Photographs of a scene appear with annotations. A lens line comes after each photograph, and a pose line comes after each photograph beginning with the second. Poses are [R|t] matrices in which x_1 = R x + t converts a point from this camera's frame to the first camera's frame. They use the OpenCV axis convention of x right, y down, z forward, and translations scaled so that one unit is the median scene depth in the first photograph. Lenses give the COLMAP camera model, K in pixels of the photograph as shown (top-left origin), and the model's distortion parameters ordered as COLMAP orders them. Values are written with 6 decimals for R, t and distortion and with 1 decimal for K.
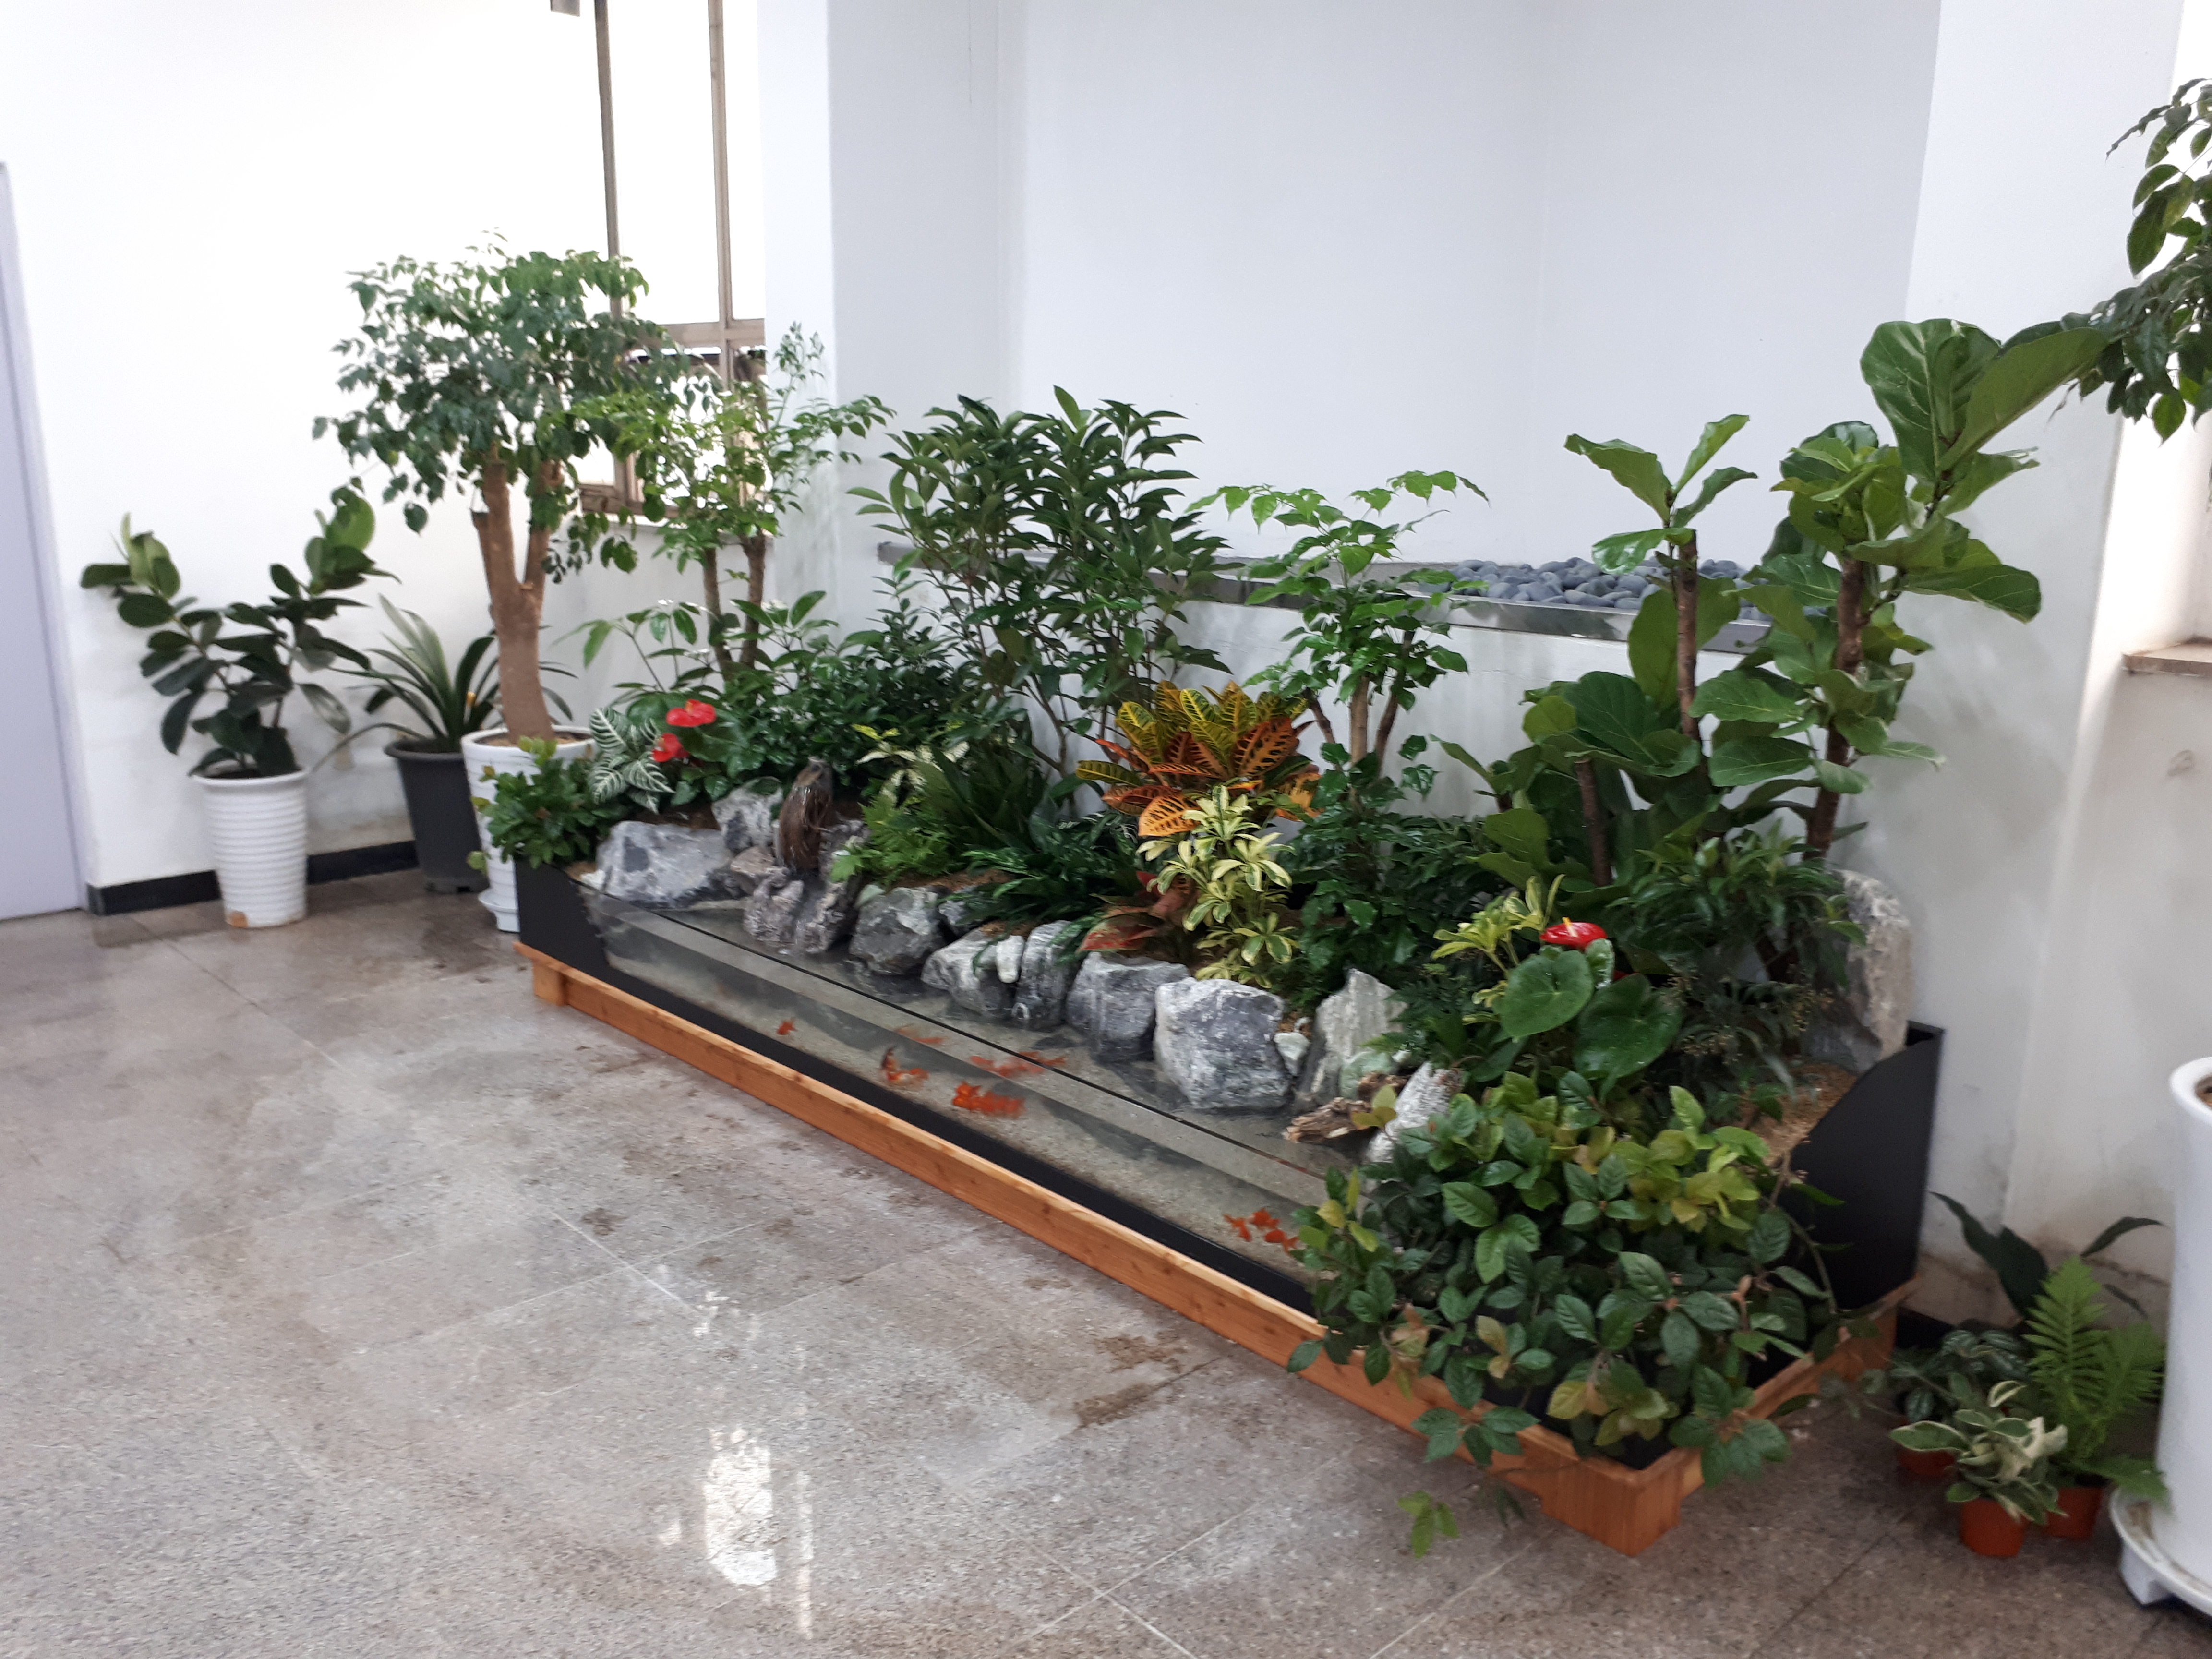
lens RADIAL K [[1751.7, 0, 1108.2], [0, 1751.7, 830.7], [0, 0, 1]] dist [0.001418, -0.002027]
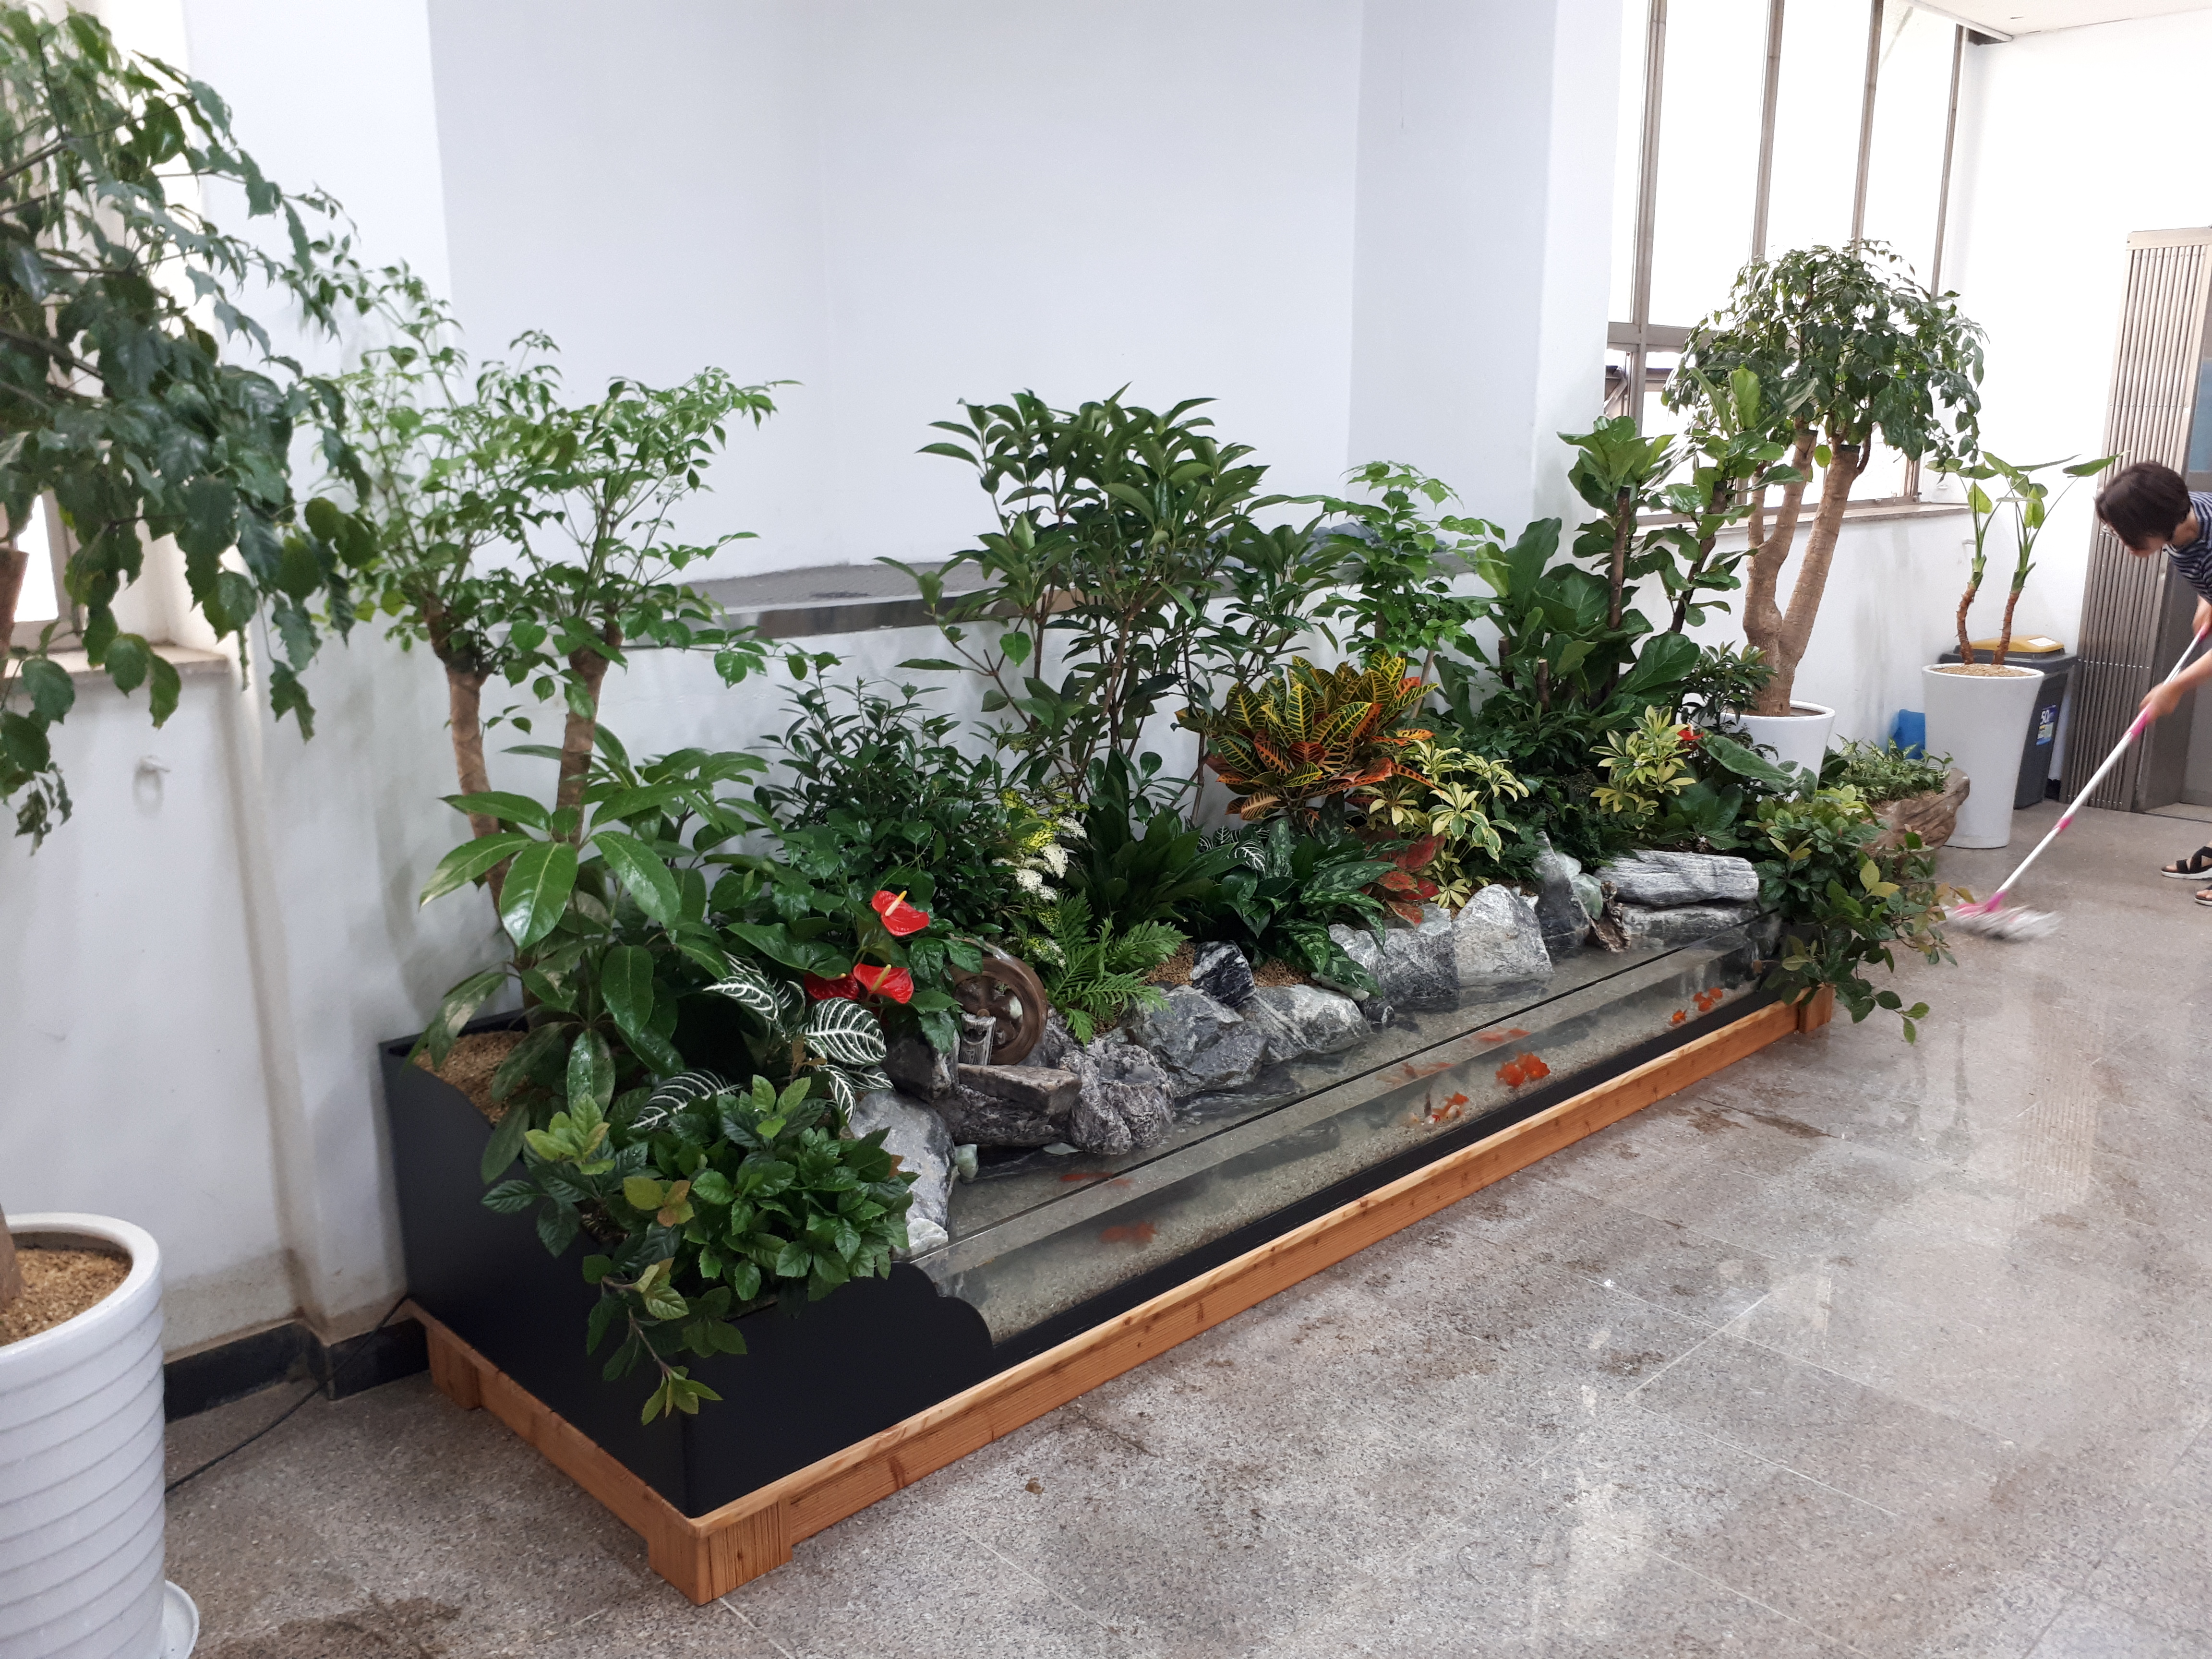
lens RADIAL K [[1751.7, 0, 1108.0], [0, 1751.7, 831.7], [0, 0, 1]] dist [0.001418, -0.002027]
pose [[0.007151, -0.232220, 0.972637, -1.067507], [0.241991, 0.944153, 0.223640, -0.277060], [-0.970252, 0.233770, 0.062946, 1.135827]]
